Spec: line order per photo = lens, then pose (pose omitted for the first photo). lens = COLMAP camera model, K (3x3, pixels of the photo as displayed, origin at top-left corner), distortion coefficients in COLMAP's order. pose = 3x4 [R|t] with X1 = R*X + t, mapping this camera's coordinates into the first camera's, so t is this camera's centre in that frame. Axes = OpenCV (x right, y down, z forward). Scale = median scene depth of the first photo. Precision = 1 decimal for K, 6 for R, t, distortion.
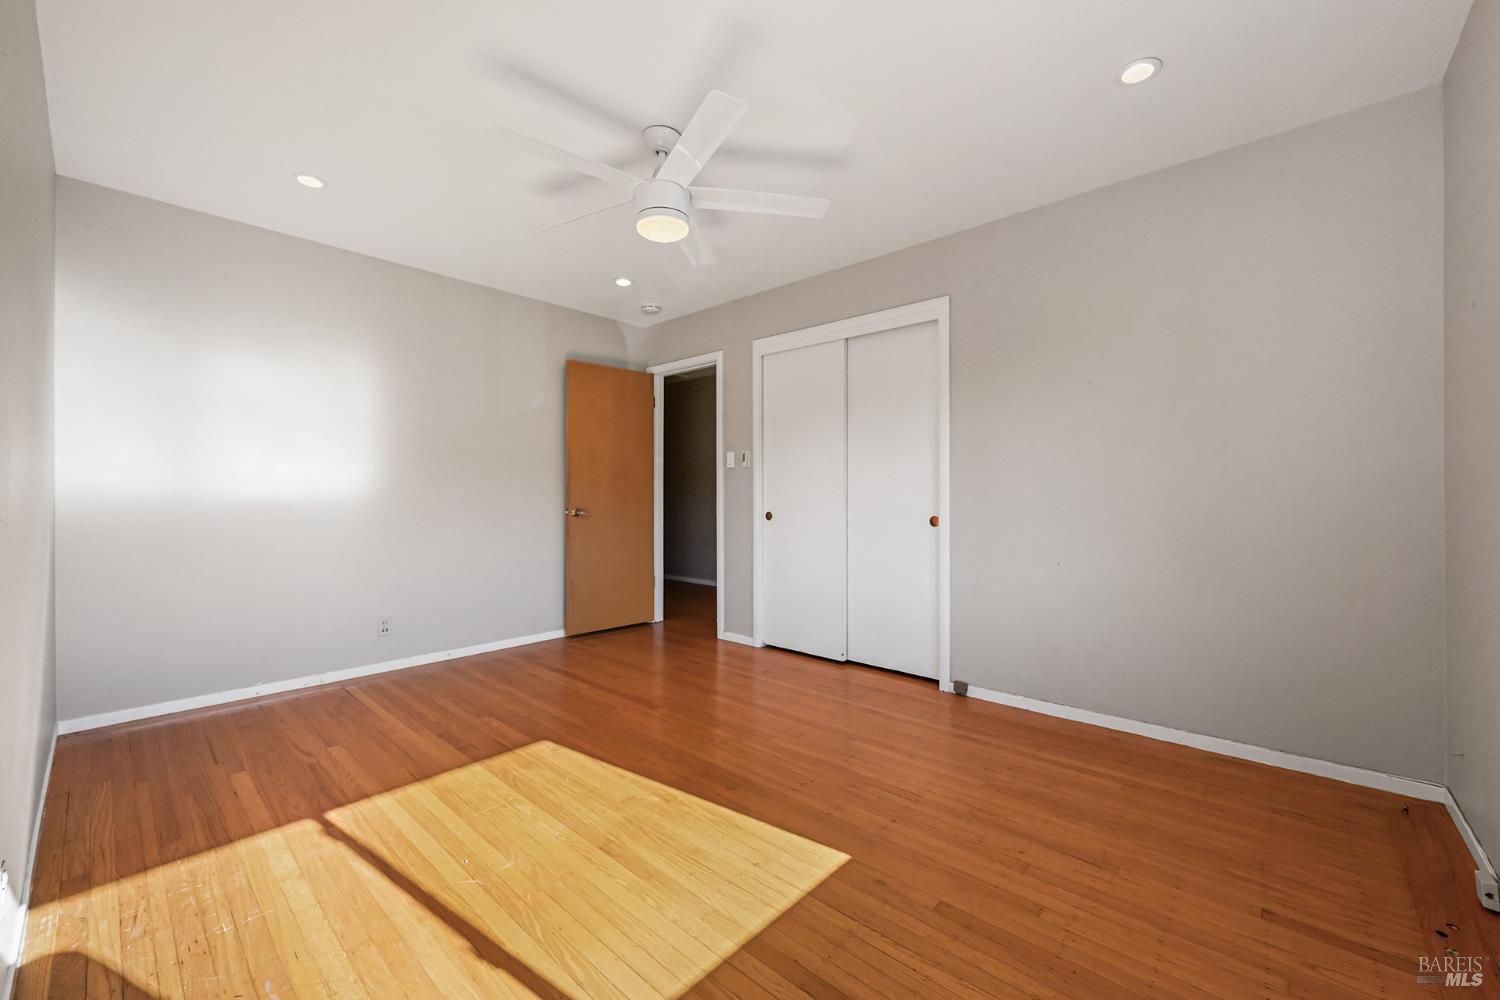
lens RADIAL K [[596.0, 0, 746.3], [0, 596.0, 493.1], [0, 0, 1]] dist [-0.000935, -0.000017]
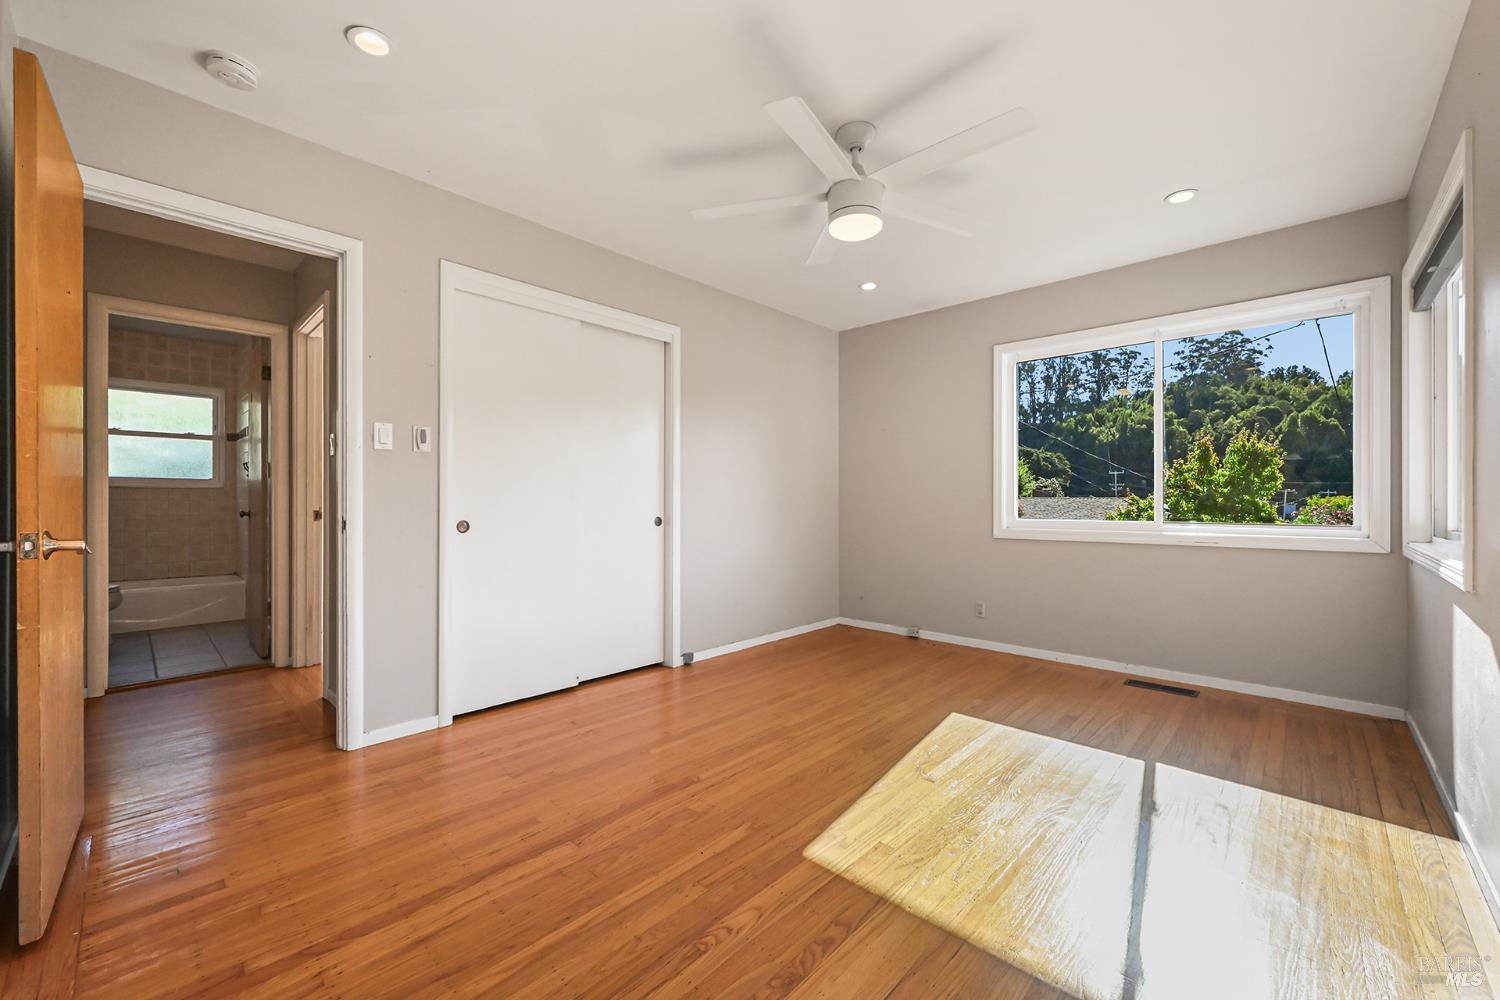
lens RADIAL K [[596.6, 0, 750.0], [0, 596.6, 500.0], [0, 0, 1]] dist [-0.000722, -0.000118]
pose [[0.013630, -0.000003, 0.999907, -0.941871], [-0.005838, 0.999983, 0.000082, 0.008352], [-0.999890, -0.005839, 0.013630, 0.966114]]
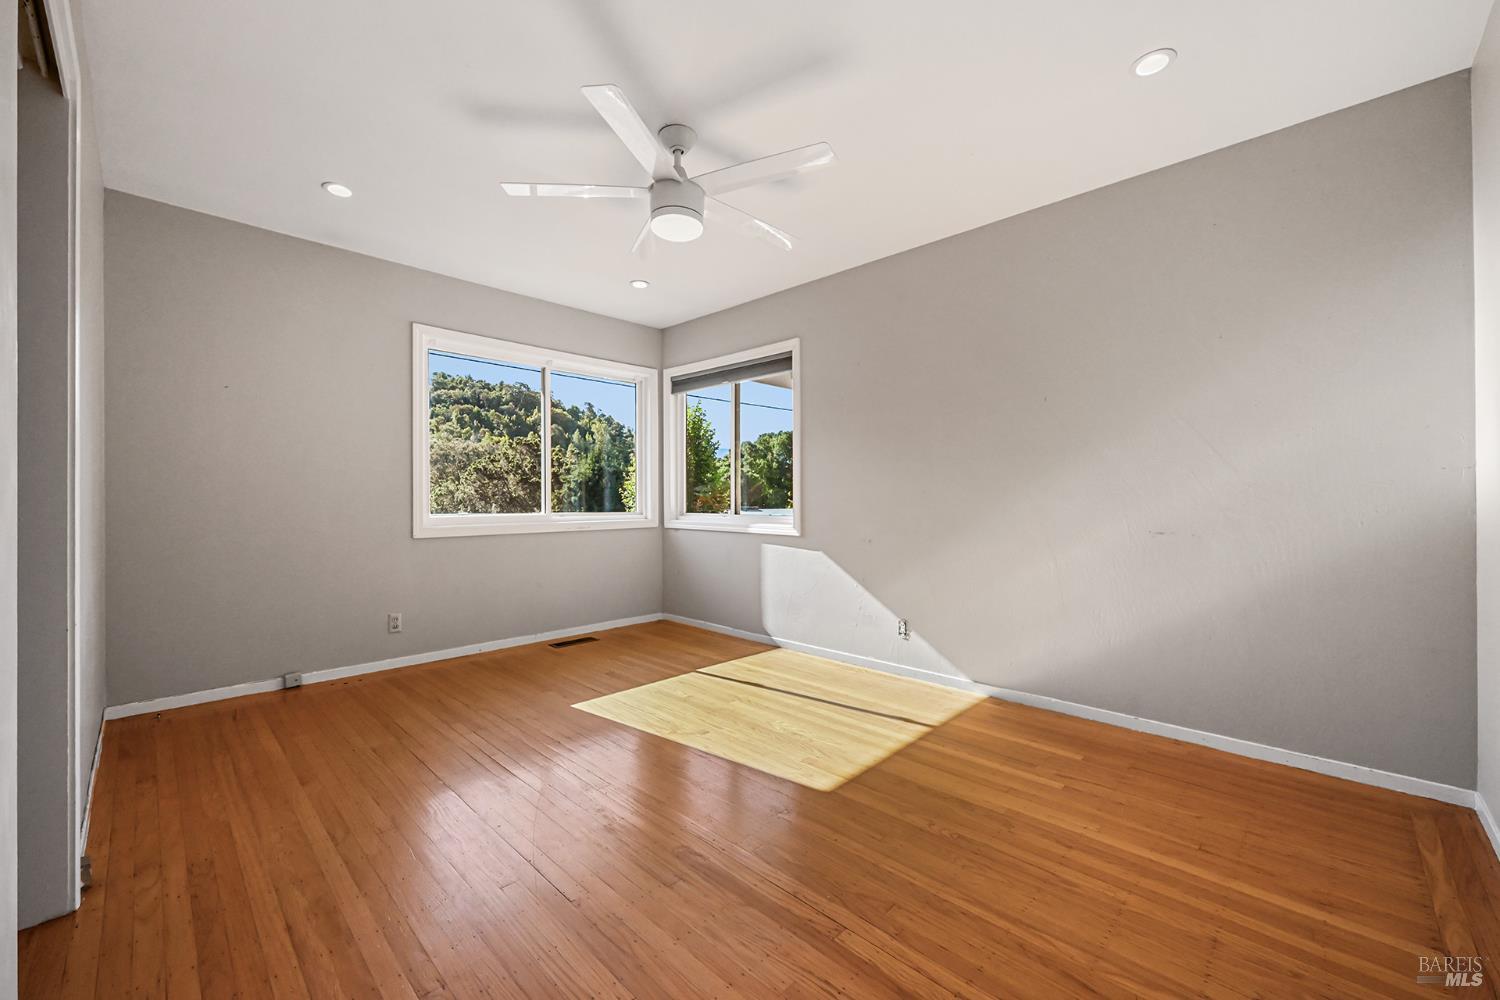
lens RADIAL K [[591.2, 0, 752.9], [0, 591.2, 497.1], [0, 0, 1]] dist [0.000398, -0.000262]
pose [[-0.999505, -0.000024, 0.031463, -0.248489], [-0.000207, 0.999983, -0.005792, 0.014974], [-0.031463, -0.005796, -0.999488, 1.660097]]
